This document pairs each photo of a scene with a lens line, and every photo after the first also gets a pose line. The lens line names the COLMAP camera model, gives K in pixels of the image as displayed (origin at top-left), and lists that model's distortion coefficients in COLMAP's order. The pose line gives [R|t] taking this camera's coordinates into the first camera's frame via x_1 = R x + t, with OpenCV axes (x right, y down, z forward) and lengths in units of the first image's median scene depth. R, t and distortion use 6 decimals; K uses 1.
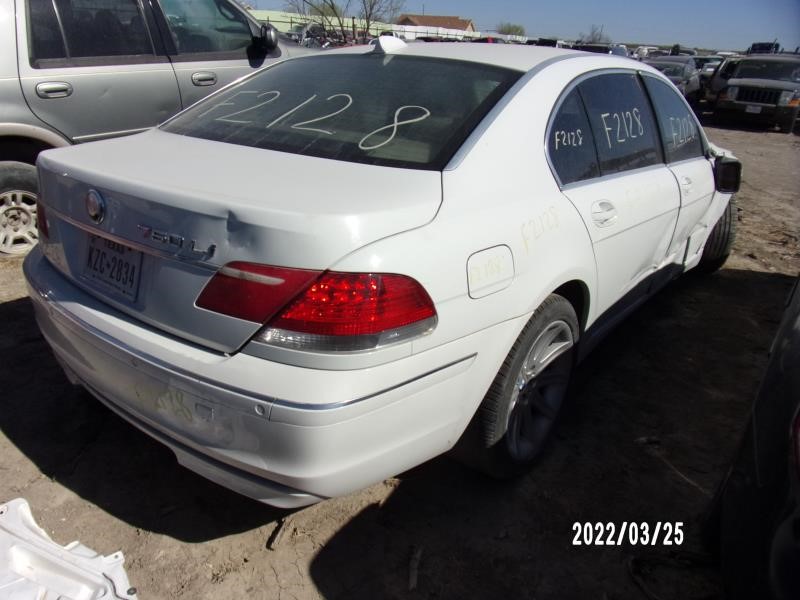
lens RADIAL K [[562.0, 0, 400.0], [0, 562.0, 300.0], [0, 0, 1]] dist [0.001874, 0.000883]
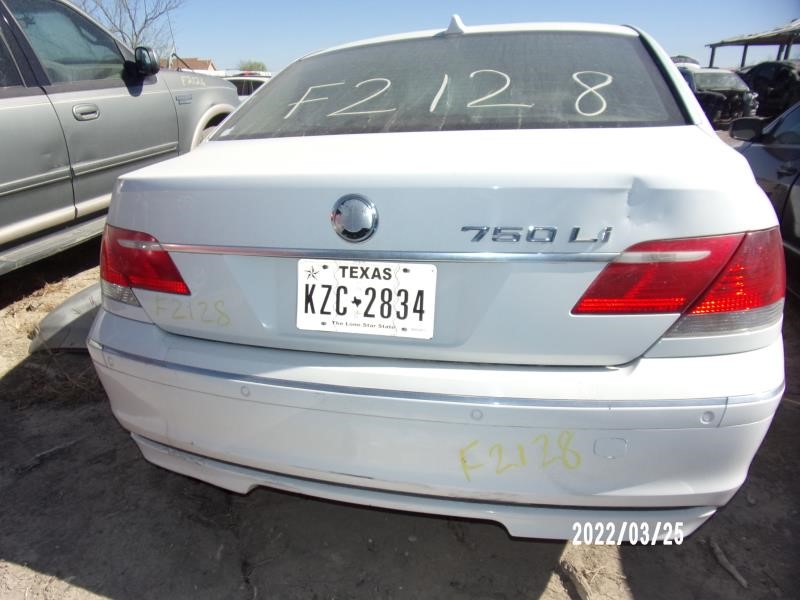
lens RADIAL K [[558.8, 0, 400.0], [0, 558.8, 300.0], [0, 0, 1]] dist [-0.007808, -0.002713]
pose [[0.924338, -0.203116, 0.323023, -0.705101], [0.217698, 0.975972, -0.009258, -0.045363], [-0.313381, 0.078879, 0.946346, 0.302715]]
